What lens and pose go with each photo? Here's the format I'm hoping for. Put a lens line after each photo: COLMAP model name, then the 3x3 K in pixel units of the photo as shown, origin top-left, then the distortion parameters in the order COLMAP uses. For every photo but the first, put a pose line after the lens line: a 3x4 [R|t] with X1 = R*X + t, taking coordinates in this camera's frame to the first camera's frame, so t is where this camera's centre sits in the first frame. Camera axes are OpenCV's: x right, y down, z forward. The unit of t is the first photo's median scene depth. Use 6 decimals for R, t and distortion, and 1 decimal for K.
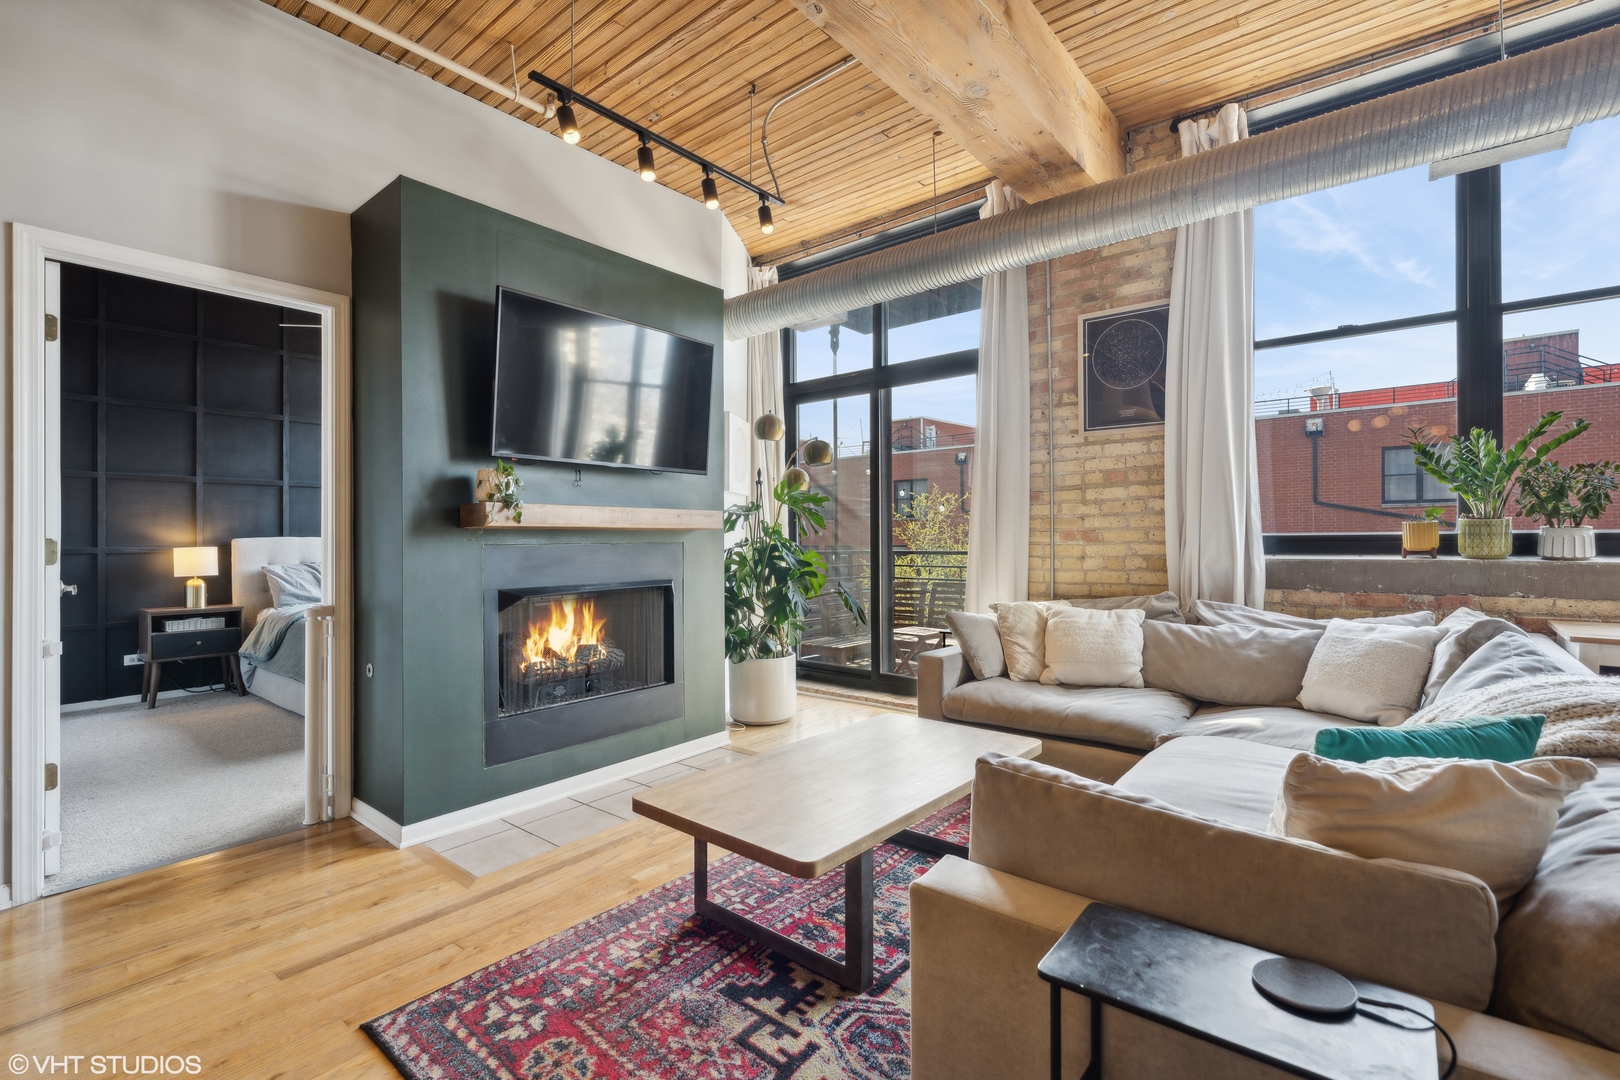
lens RADIAL K [[741.1, 0, 822.7], [0, 741.1, 542.2], [0, 0, 1]] dist [-0.000571, 0.002491]
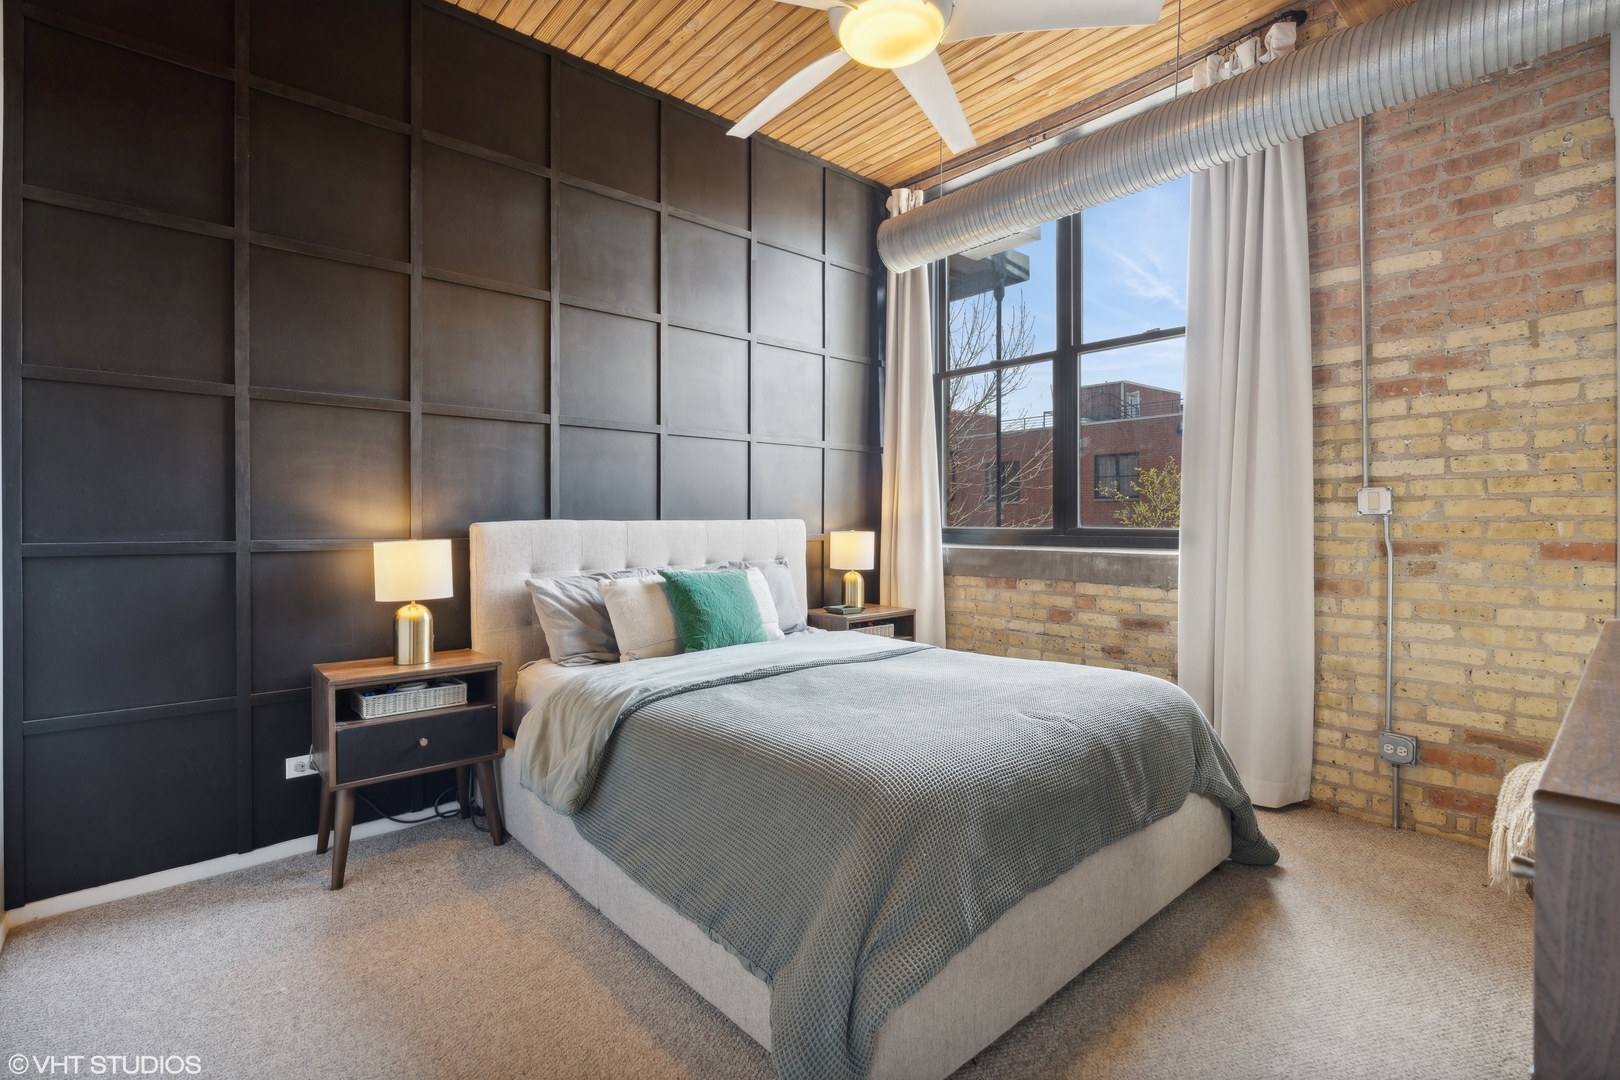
lens RADIAL K [[741.1, 0, 819.0], [0, 741.1, 535.1], [0, 0, 1]] dist [-0.000571, 0.002491]
pose [[0.988125, 0.008926, -0.153393, -0.500045], [-0.006468, 0.999843, 0.016511, -0.006793], [0.153517, -0.015323, 0.988027, 0.551023]]
